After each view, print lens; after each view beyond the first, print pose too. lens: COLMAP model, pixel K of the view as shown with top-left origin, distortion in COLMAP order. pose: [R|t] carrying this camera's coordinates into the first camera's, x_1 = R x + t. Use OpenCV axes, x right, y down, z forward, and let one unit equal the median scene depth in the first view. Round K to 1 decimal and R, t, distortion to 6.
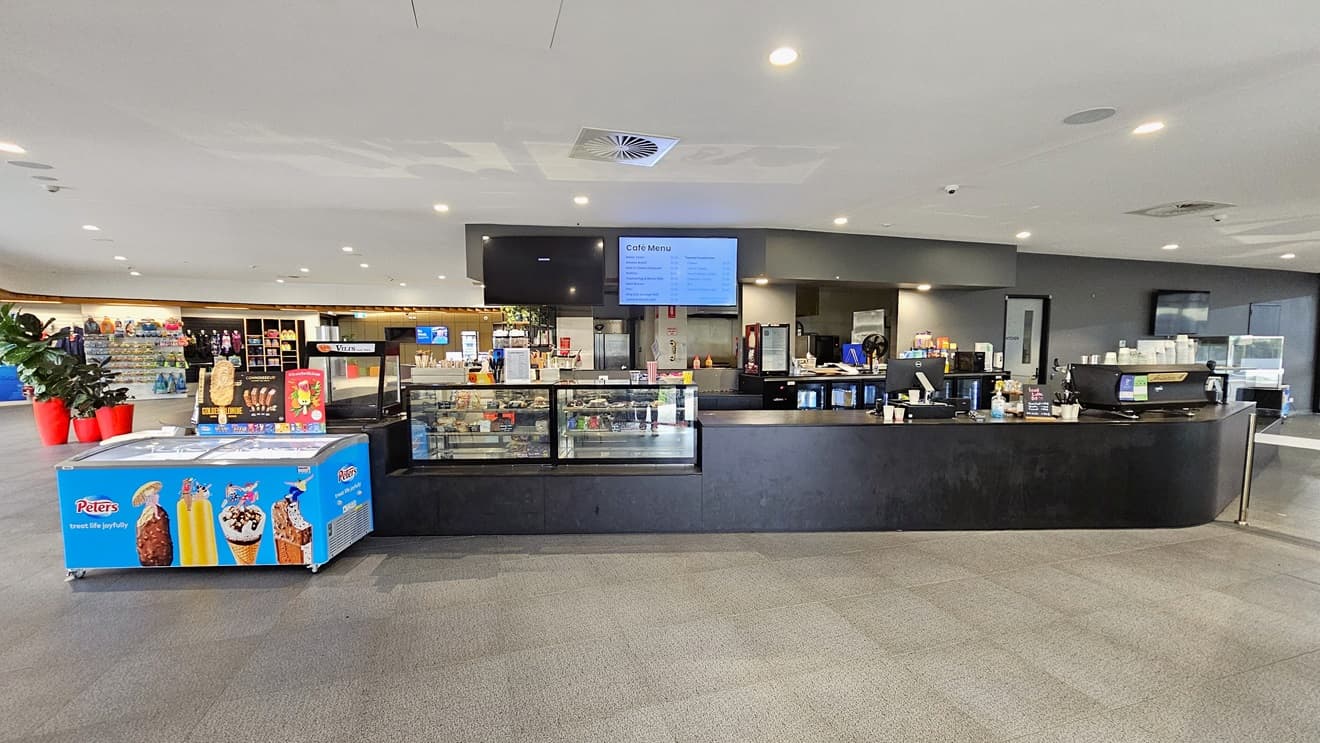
lens RADIAL K [[540.2, 0, 662.1], [0, 540.2, 386.7], [0, 0, 1]] dist [-0.000117, -0.000265]
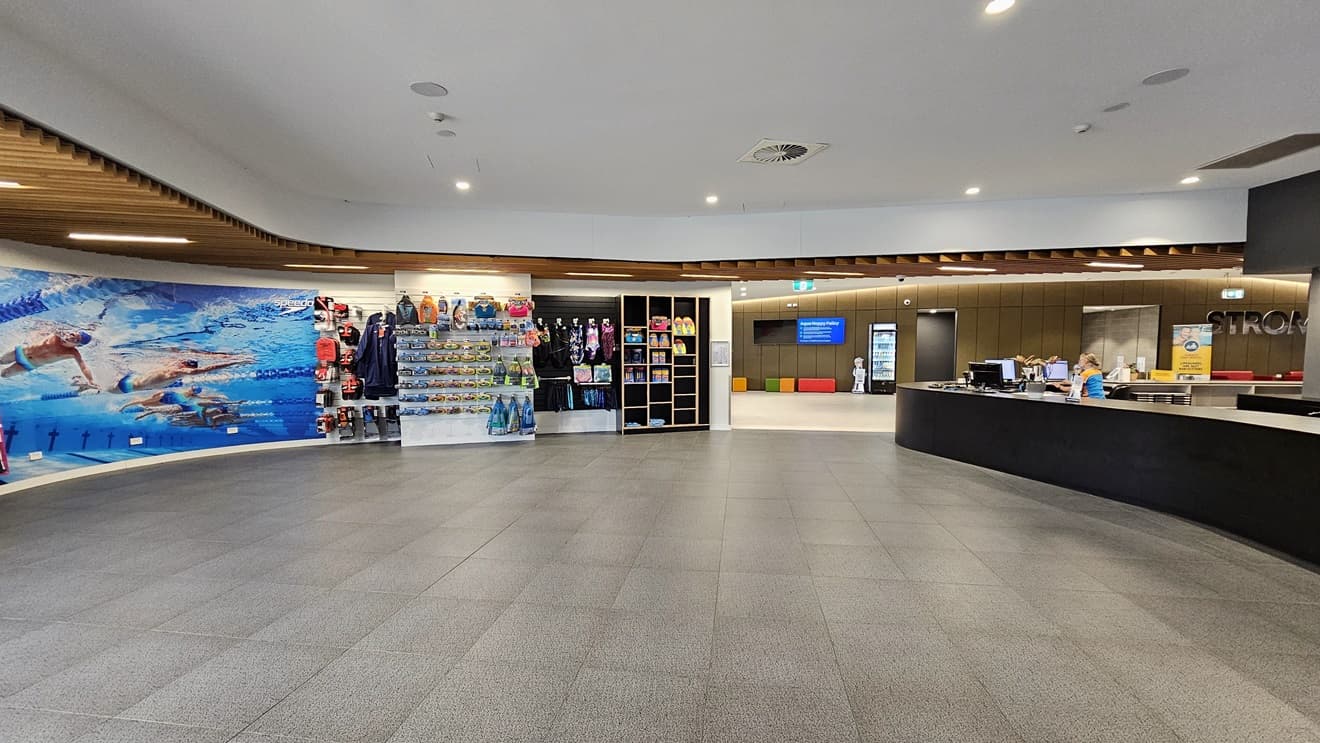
lens RADIAL K [[525.7, 0, 662.3], [0, 525.7, 382.6], [0, 0, 1]] dist [-0.001302, -0.000420]
pose [[0.896913, 0.027575, -0.441346, -0.565524], [-0.032694, 0.999457, -0.003994, -0.043342], [0.440996, 0.018012, 0.897328, 0.616626]]
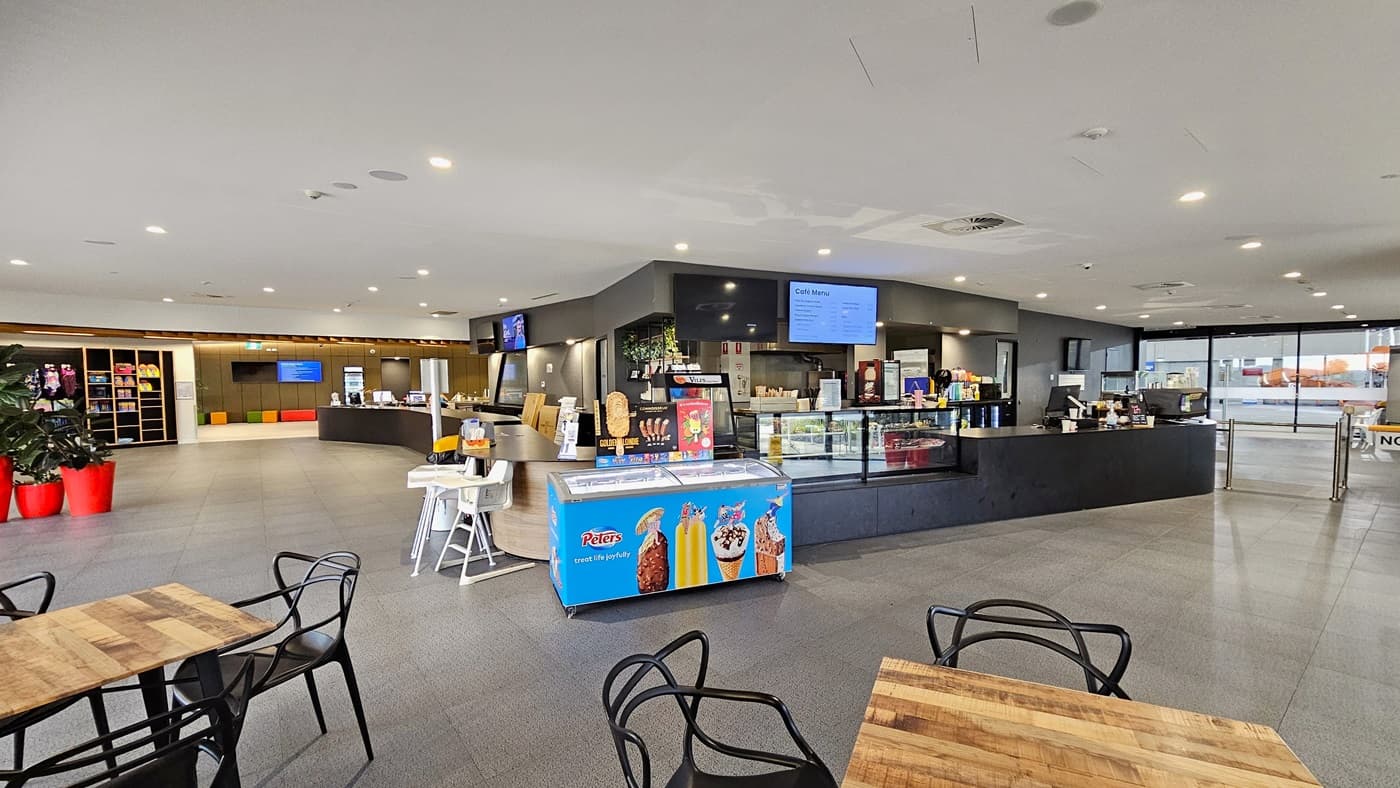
lens RADIAL K [[572.9, 0, 702.2], [0, 572.9, 410.2], [0, 0, 1]] dist [-0.000117, -0.000265]
pose [[0.937392, -0.022500, 0.347549, -0.293368], [0.033026, 0.999157, -0.024391, 0.004587], [-0.346707, 0.034342, 0.937344, -0.013441]]
